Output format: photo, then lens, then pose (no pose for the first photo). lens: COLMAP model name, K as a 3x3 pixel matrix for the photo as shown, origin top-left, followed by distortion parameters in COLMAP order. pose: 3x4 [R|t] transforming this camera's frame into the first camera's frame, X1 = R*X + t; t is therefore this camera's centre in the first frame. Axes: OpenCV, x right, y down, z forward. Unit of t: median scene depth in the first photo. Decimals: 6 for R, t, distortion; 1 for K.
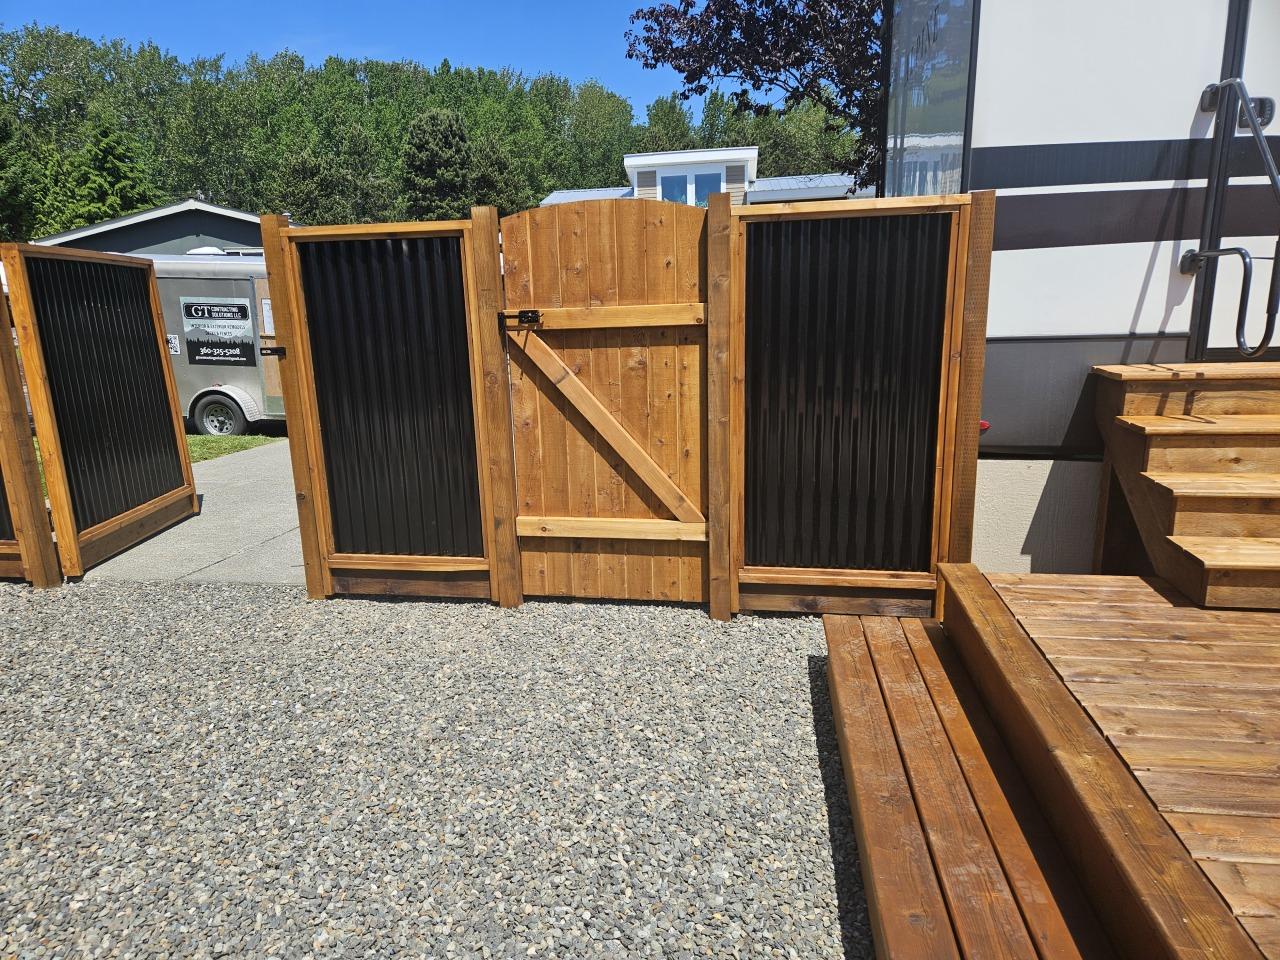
lens RADIAL K [[839.0, 0, 639.5], [0, 839.0, 487.9], [0, 0, 1]] dist [0.017135, -0.005259]
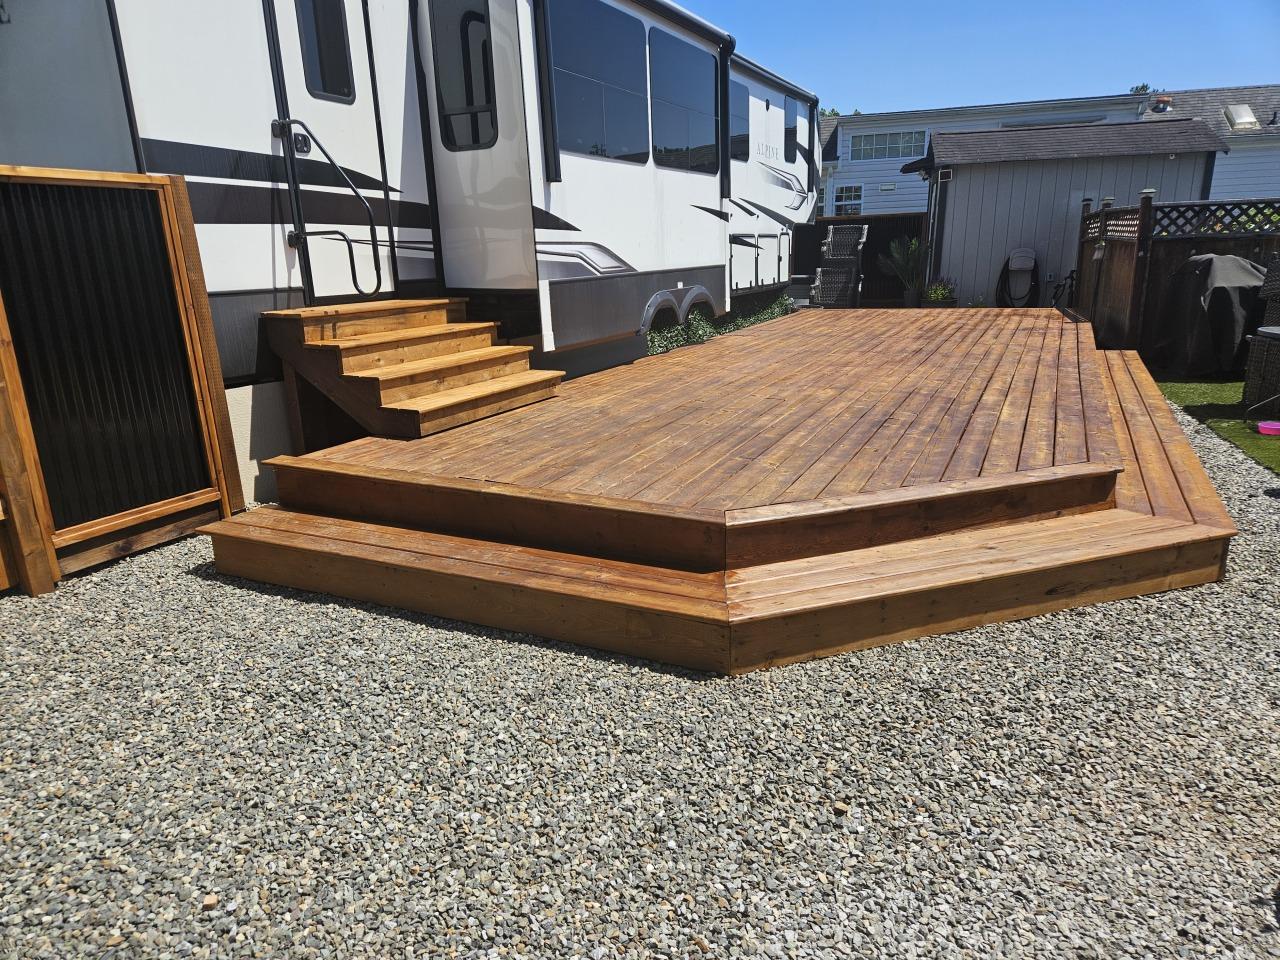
lens RADIAL K [[839.0, 0, 644.2], [0, 839.0, 479.0], [0, 0, 1]] dist [0.017135, -0.005259]
pose [[0.264127, -0.231753, 0.936230, -0.670284], [0.228504, 0.958102, 0.172702, 0.022658], [-0.937029, 0.168317, 0.306017, 0.036479]]
